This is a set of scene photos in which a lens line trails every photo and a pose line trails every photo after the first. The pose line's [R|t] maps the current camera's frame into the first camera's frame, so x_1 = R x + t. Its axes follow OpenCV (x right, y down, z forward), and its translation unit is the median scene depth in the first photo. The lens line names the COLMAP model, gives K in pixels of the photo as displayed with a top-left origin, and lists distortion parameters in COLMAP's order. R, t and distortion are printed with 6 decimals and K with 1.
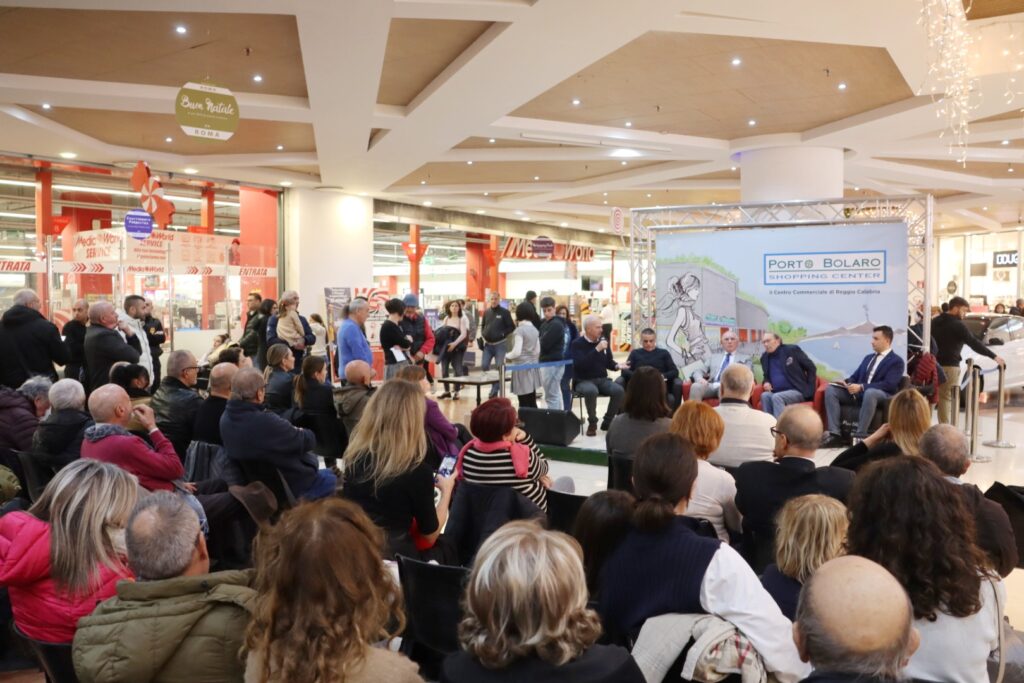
lens RADIAL K [[856.5, 0, 516.5], [0, 856.5, 344.6], [0, 0, 1]] dist [-0.156880, 0.123256]
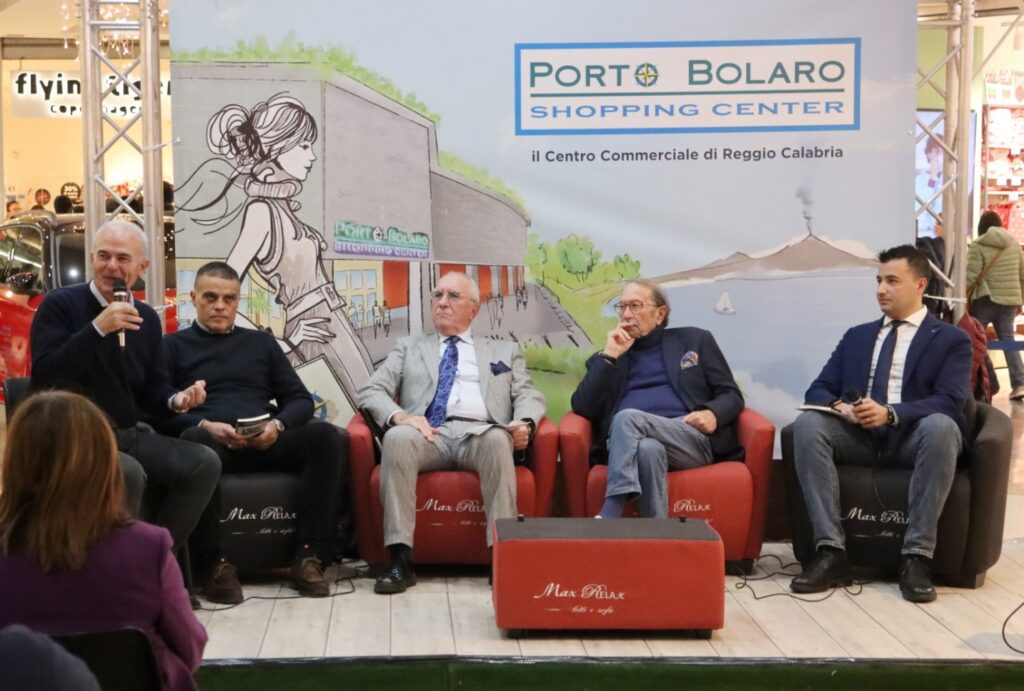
lens RADIAL K [[2273.7, 0, 488.3], [0, 2273.7, 352.2], [0, 0, 1]] dist [0.310684, 0.000000]
pose [[0.825727, -0.033595, 0.563069, -0.240251], [0.031503, 0.999413, 0.013430, 0.005159], [-0.563190, 0.006649, 0.826301, 0.237047]]
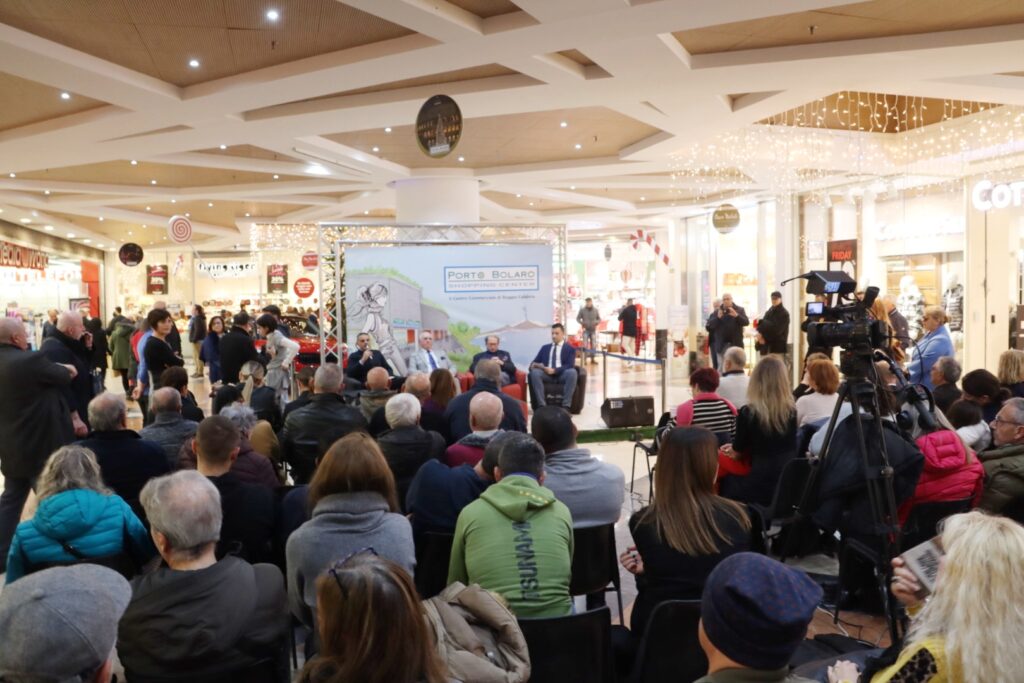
lens RADIAL K [[856.5, 0, 519.0], [0, 856.5, 333.8], [0, 0, 1]] dist [-0.156880, 0.123256]
pose [[0.663230, -0.039326, 0.747381, -0.540266], [0.054981, 0.998480, 0.003748, -0.010774], [-0.746393, 0.038606, 0.664385, 0.117465]]
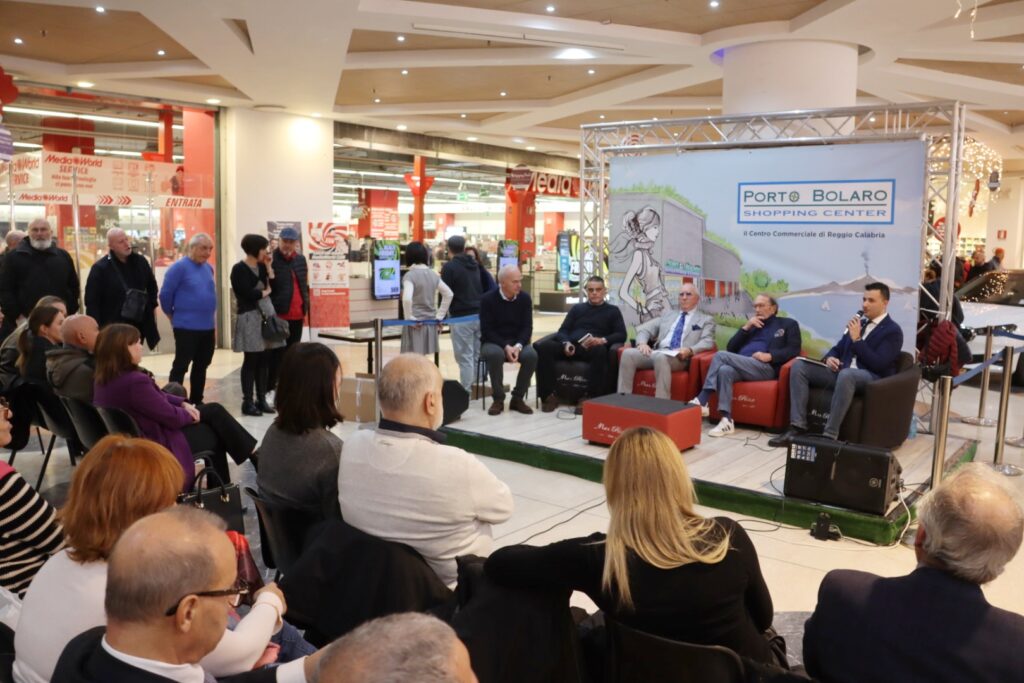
lens RADIAL K [[856.5, 0, 514.7], [0, 856.5, 346.4], [0, 0, 1]] dist [-0.156880, 0.123256]
pose [[0.993812, 0.031997, -0.106367, 0.175841], [-0.024437, 0.997132, 0.071631, -0.009280], [0.108354, -0.068589, 0.991743, 0.208366]]
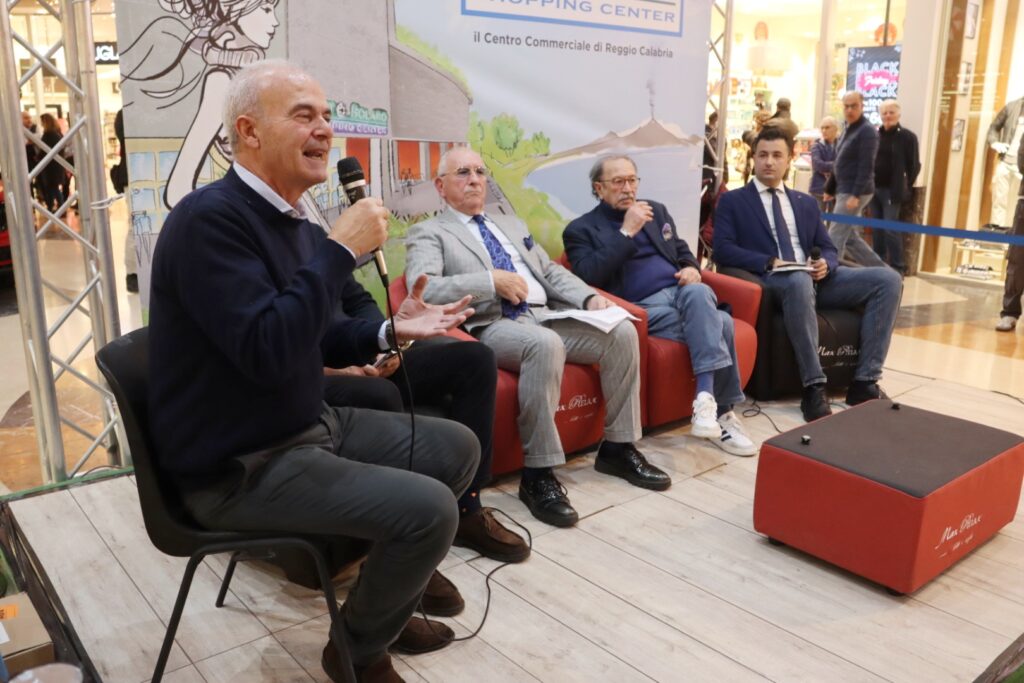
lens RADIAL K [[856.5, 0, 519.5], [0, 856.5, 345.7], [0, 0, 1]] dist [-0.156880, 0.123256]
pose [[0.307674, -0.234057, 0.922255, -0.054806], [0.037546, 0.971504, 0.234030, -0.016649], [-0.950751, -0.037378, 0.307695, 0.856316]]
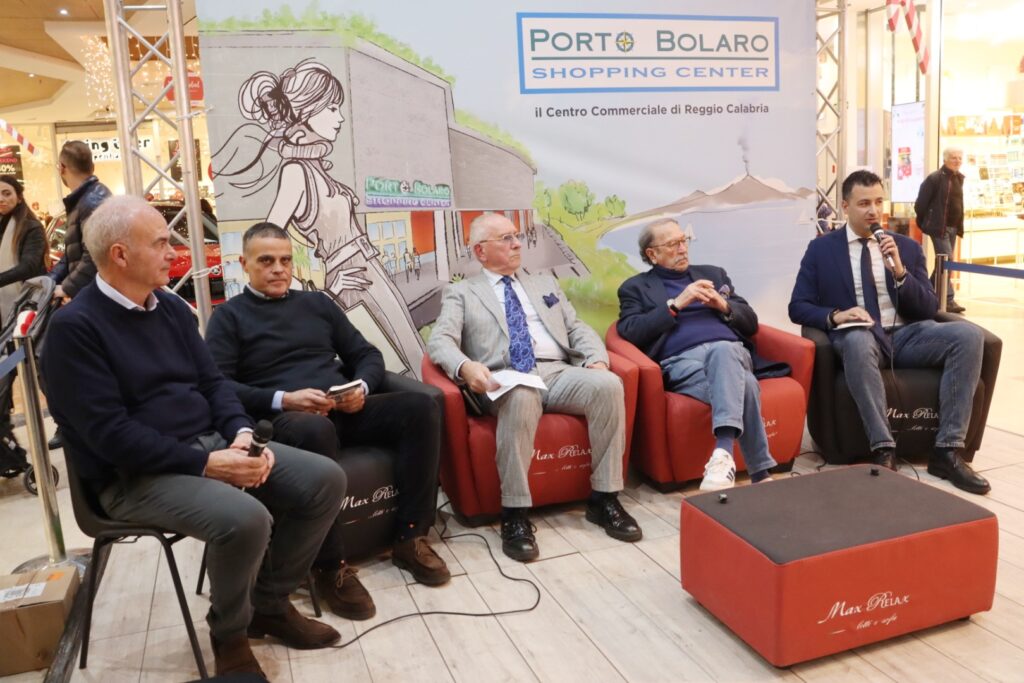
lens RADIAL K [[856.5, 0, 518.2], [0, 856.5, 346.8], [0, 0, 1]] dist [-0.156880, 0.123256]
pose [[0.629743, -0.168609, 0.758284, -0.021419], [0.089743, 0.985415, 0.144583, -0.012019], [-0.771602, -0.022999, 0.635690, 0.745020]]
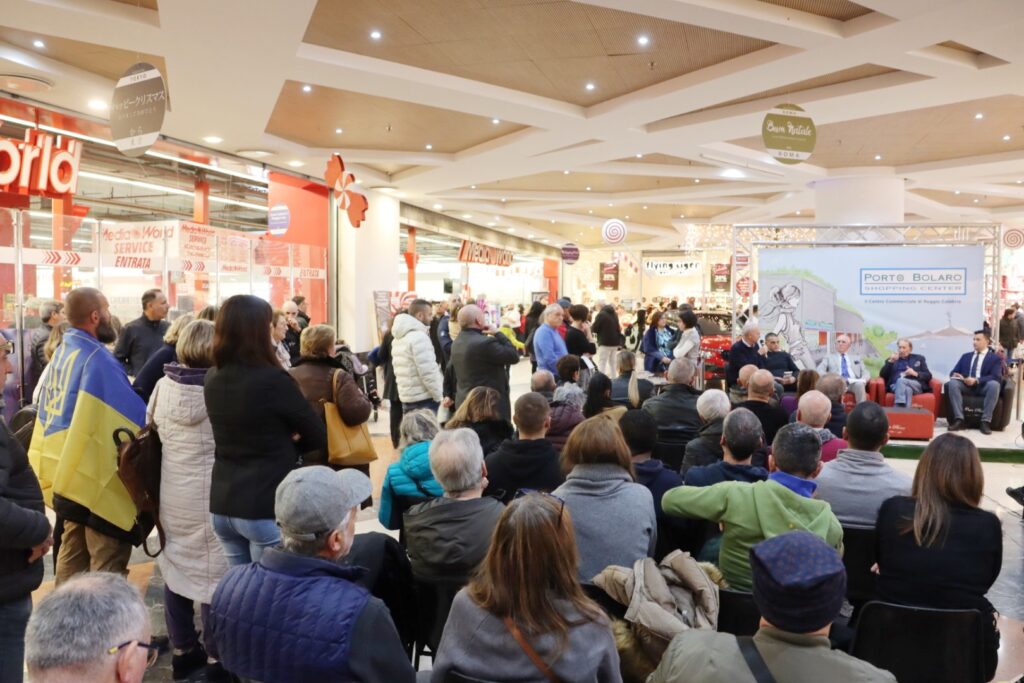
lens RADIAL K [[856.5, 0, 516.9], [0, 856.5, 336.9], [0, 0, 1]] dist [-0.156880, 0.123256]
pose [[0.952446, -0.006502, 0.304638, -0.506477], [0.009447, 0.999922, -0.008196, -0.007483], [-0.304560, 0.010684, 0.952433, 0.043833]]
